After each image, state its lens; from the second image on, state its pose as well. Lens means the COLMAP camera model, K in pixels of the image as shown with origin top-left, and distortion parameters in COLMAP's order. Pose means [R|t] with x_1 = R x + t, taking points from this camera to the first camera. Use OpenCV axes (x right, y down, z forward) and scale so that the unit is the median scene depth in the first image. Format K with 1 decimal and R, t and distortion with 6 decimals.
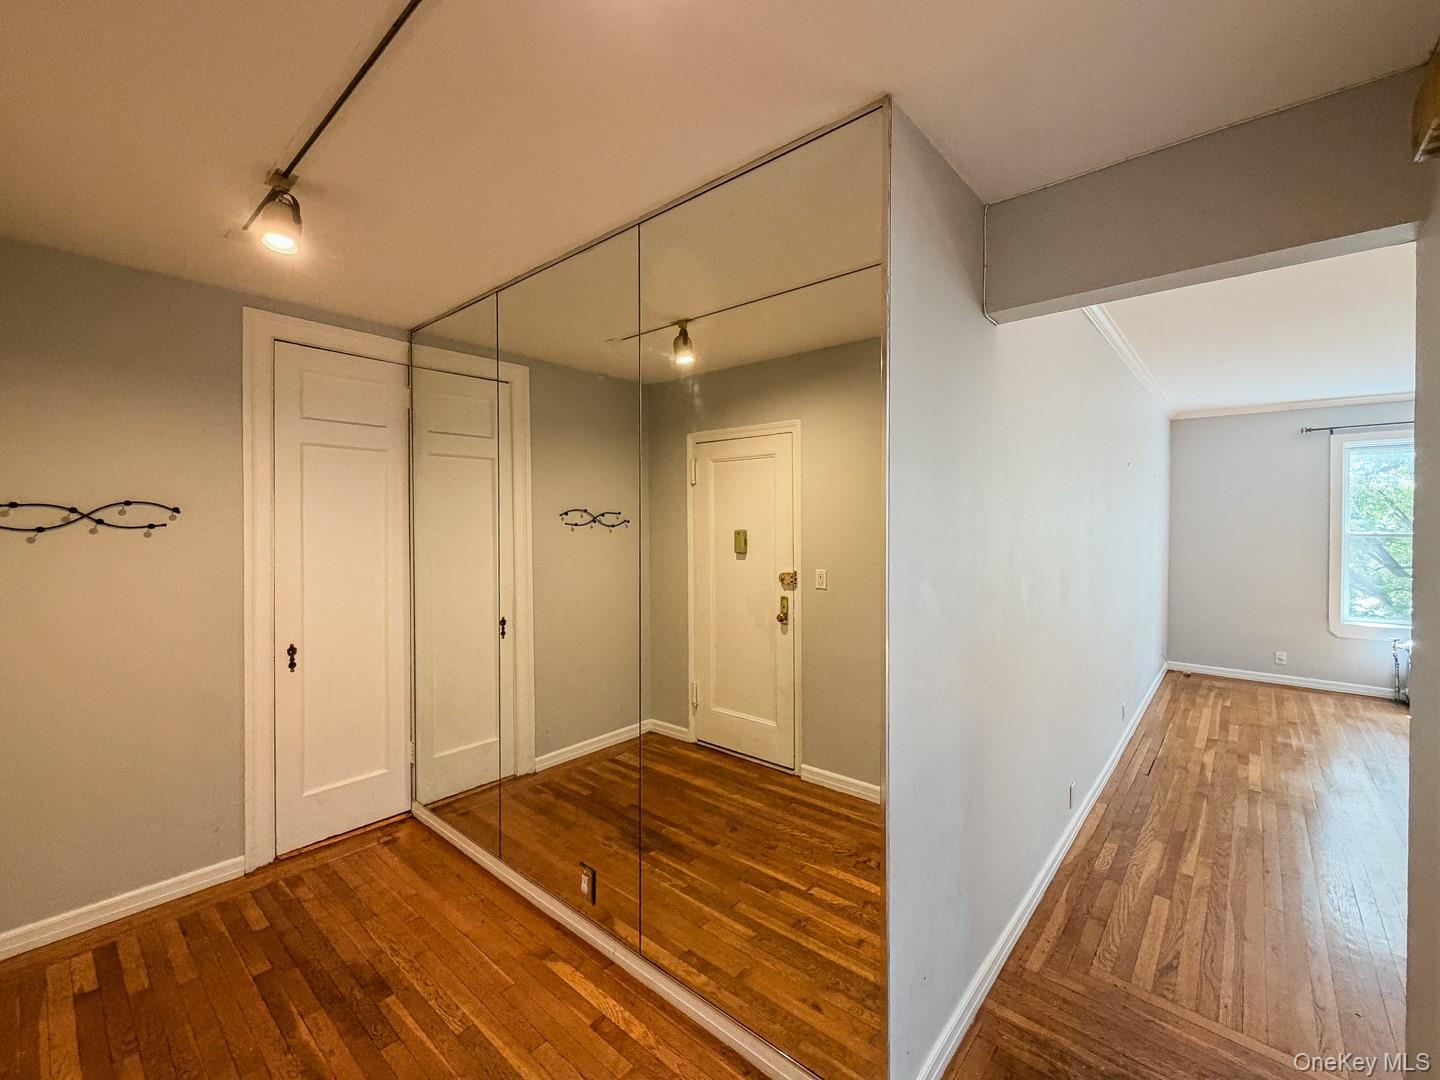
lens RADIAL K [[602.8, 0, 727.9], [0, 602.8, 535.9], [0, 0, 1]] dist [0.000444, 0.000027]
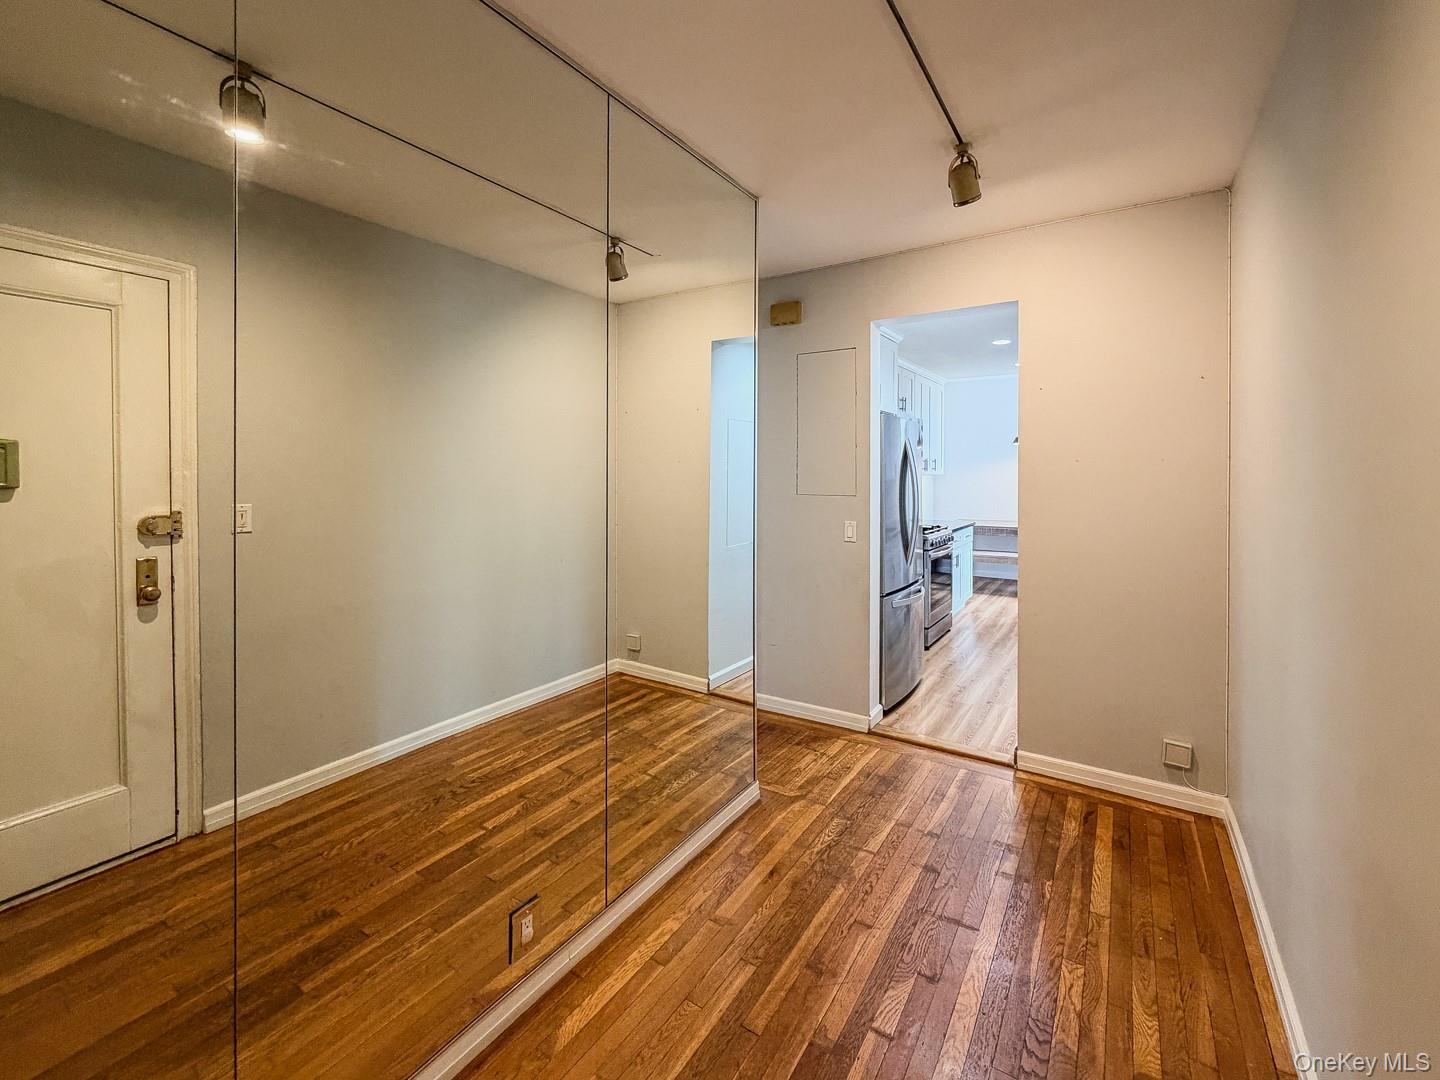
lens RADIAL K [[602.8, 0, 727.9], [0, 602.8, 535.9], [0, 0, 1]] dist [0.000444, 0.000027]
pose [[-0.131343, -0.103123, 0.985959, -0.742261], [0.022934, 0.993992, 0.107019, 0.037506], [-0.991072, 0.036668, -0.128188, 0.680191]]
